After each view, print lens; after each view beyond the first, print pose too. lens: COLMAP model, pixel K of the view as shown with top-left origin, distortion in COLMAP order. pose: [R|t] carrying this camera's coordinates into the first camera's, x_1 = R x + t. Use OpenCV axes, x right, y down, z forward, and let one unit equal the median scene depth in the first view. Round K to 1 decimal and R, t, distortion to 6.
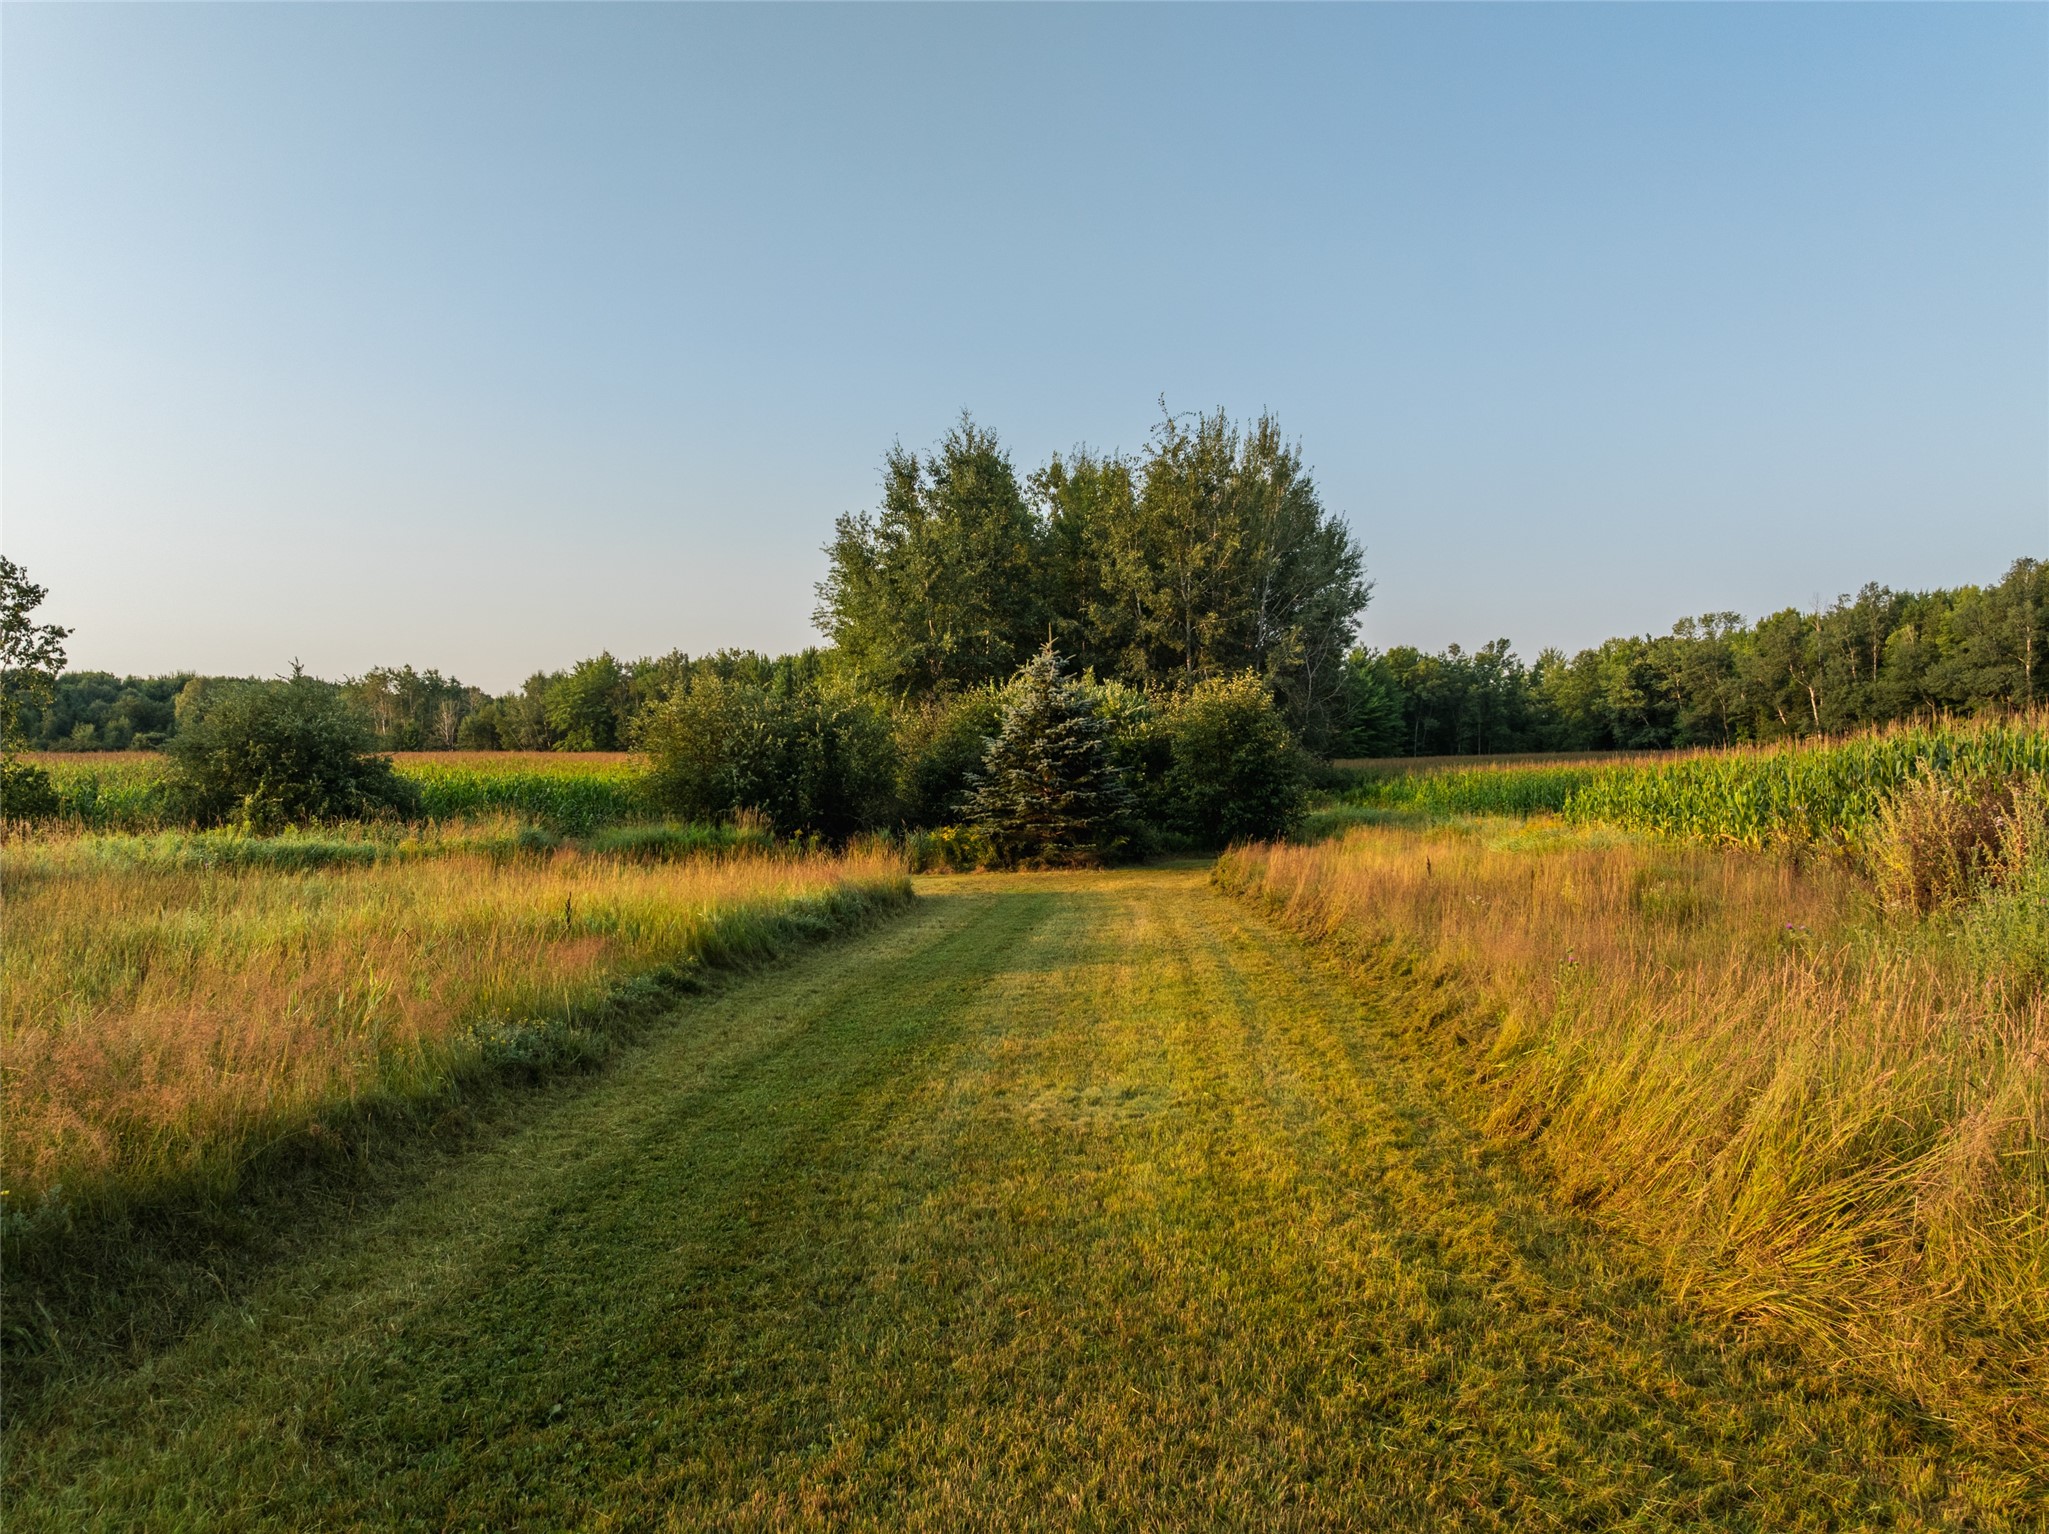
lens RADIAL K [[1442.6, 0, 1019.8], [0, 1442.6, 771.4], [0, 0, 1]] dist [-0.037462, -0.002320]
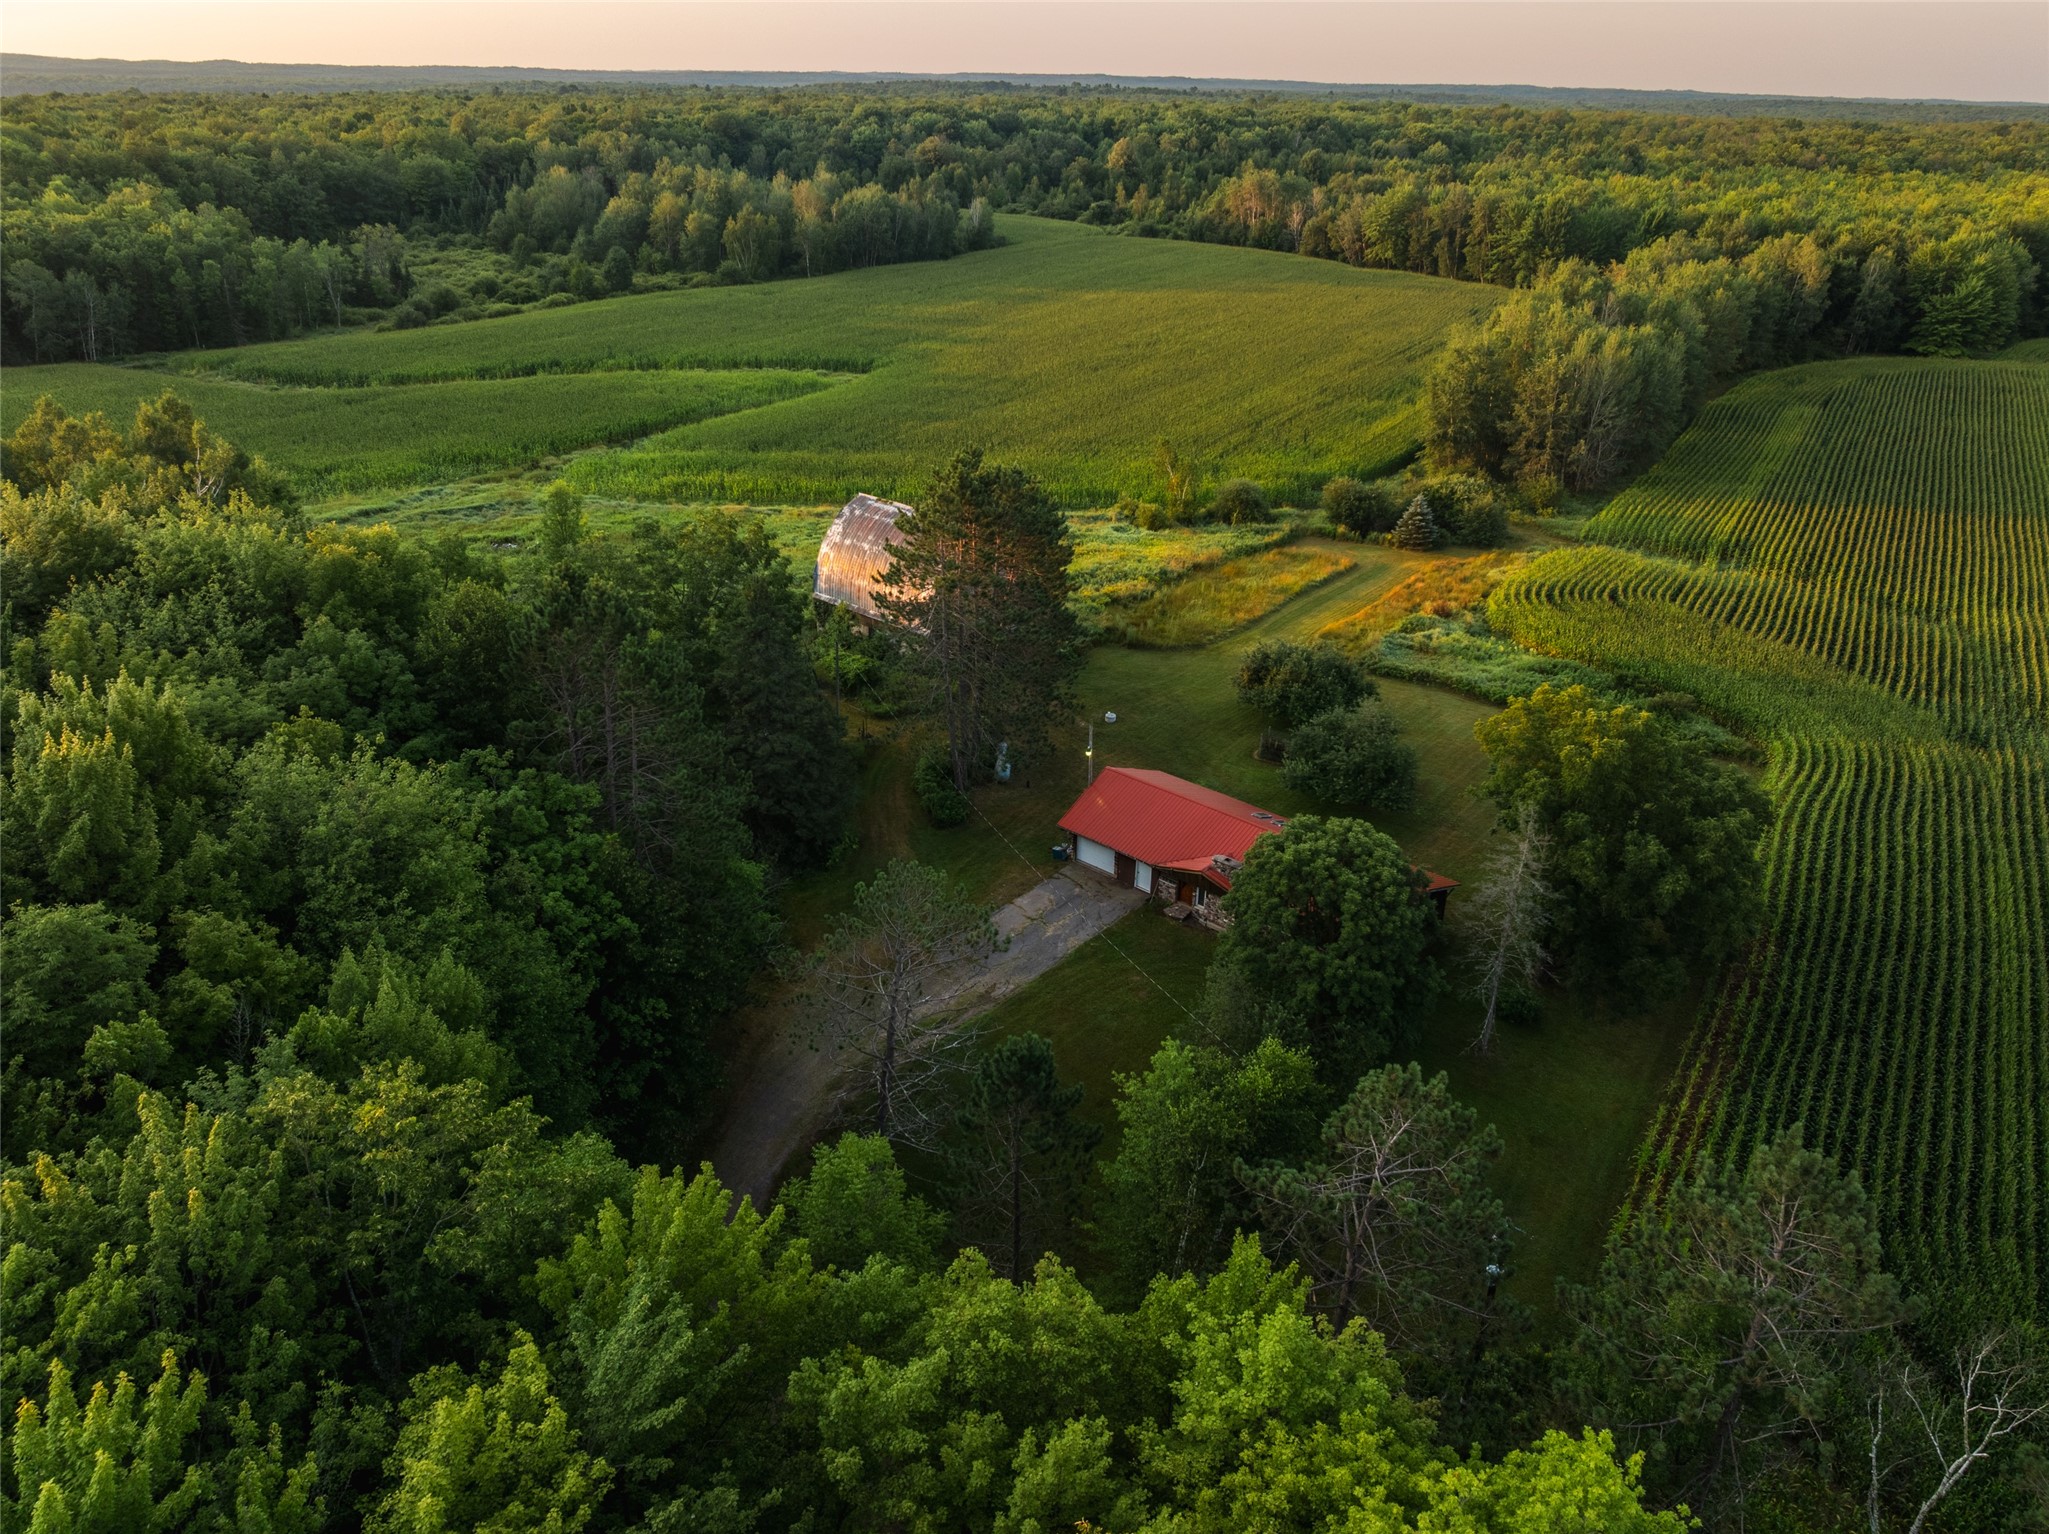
lens RADIAL K [[1442.6, 0, 1025.3], [0, 1442.6, 766.2], [0, 0, 1]] dist [-0.037462, -0.002320]
pose [[0.850236, 0.234645, -0.471212, 0.181894], [-0.009225, 0.901660, 0.432346, -0.178850], [0.526321, -0.363249, 0.768789, -0.464255]]
